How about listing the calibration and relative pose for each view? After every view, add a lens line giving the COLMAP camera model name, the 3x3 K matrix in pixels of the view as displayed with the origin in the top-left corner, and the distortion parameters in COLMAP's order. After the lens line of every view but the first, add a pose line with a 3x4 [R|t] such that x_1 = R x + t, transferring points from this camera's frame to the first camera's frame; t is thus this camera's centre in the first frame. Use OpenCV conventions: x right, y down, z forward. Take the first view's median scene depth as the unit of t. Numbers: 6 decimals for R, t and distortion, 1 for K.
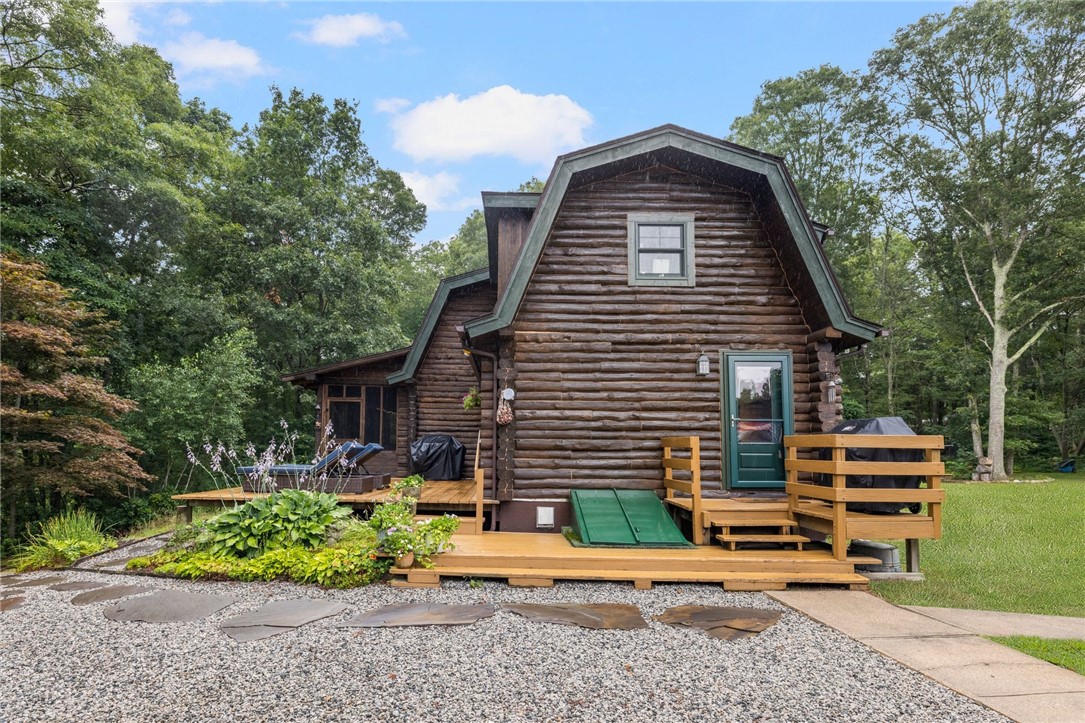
lens RADIAL K [[560.8, 0, 497.3], [0, 560.8, 383.6], [0, 0, 1]] dist [-0.003620, 0.000303]
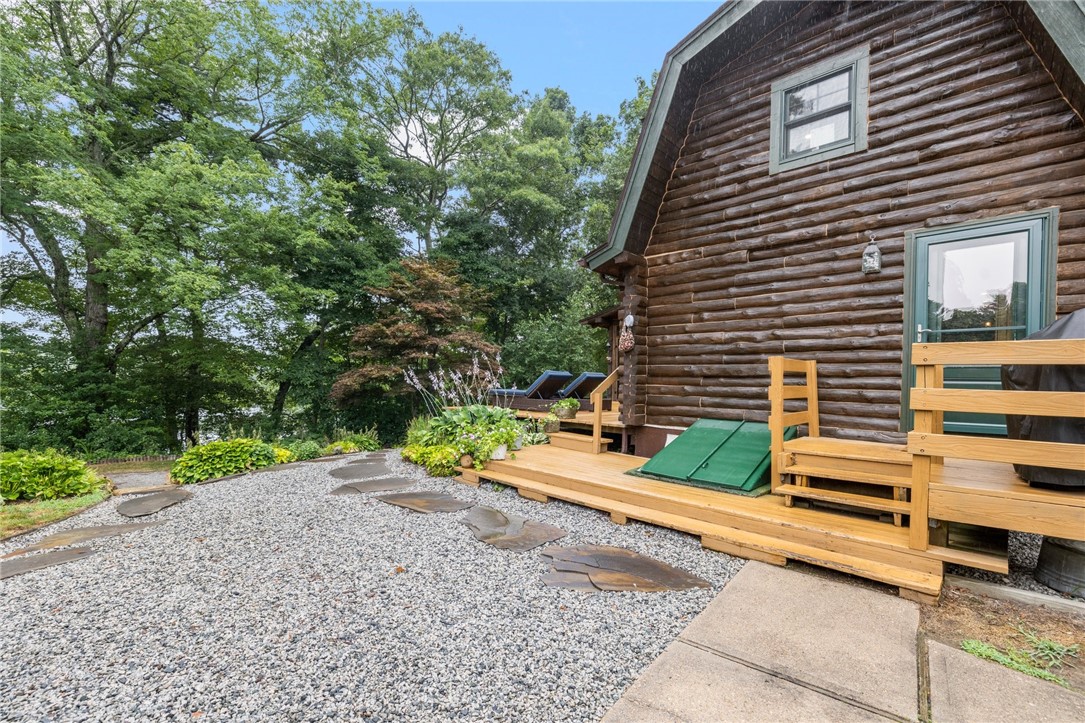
lens RADIAL K [[478.1, 0, 545.1], [0, 478.1, 367.8], [0, 0, 1]] dist [0.001853, 0.000068]
pose [[0.728507, -0.013072, -0.684914, 0.478541], [0.069871, 0.996022, 0.055309, 0.043340], [0.681466, -0.088148, 0.726522, 0.255104]]
